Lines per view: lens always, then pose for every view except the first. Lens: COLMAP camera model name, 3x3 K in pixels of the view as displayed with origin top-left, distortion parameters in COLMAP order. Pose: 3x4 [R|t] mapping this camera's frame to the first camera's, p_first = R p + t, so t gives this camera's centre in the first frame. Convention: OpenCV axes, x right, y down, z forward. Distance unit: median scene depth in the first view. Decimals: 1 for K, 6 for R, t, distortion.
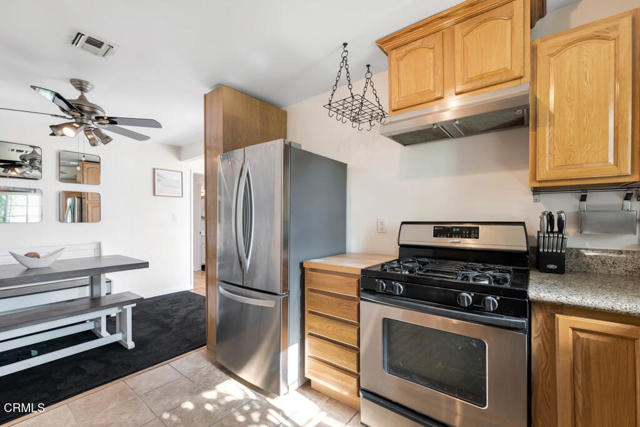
lens RADIAL K [[265.6, 0, 320.3], [0, 265.6, 220.9], [0, 0, 1]] dist [0.000426, 0.000213]
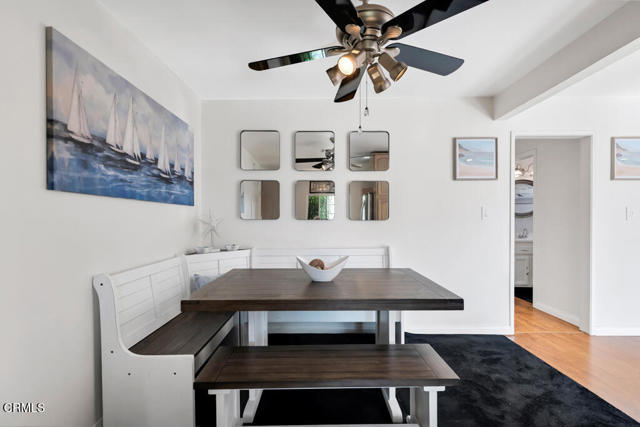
lens RADIAL K [[290.5, 0, 320.0], [0, 290.5, 220.6], [0, 0, 1]] dist [0.014946, -0.000005]
pose [[0.601918, 0.006486, -0.798532, -0.279748], [-0.001613, 0.999975, 0.006907, -0.000138], [0.798557, -0.002869, 0.601913, 0.339841]]
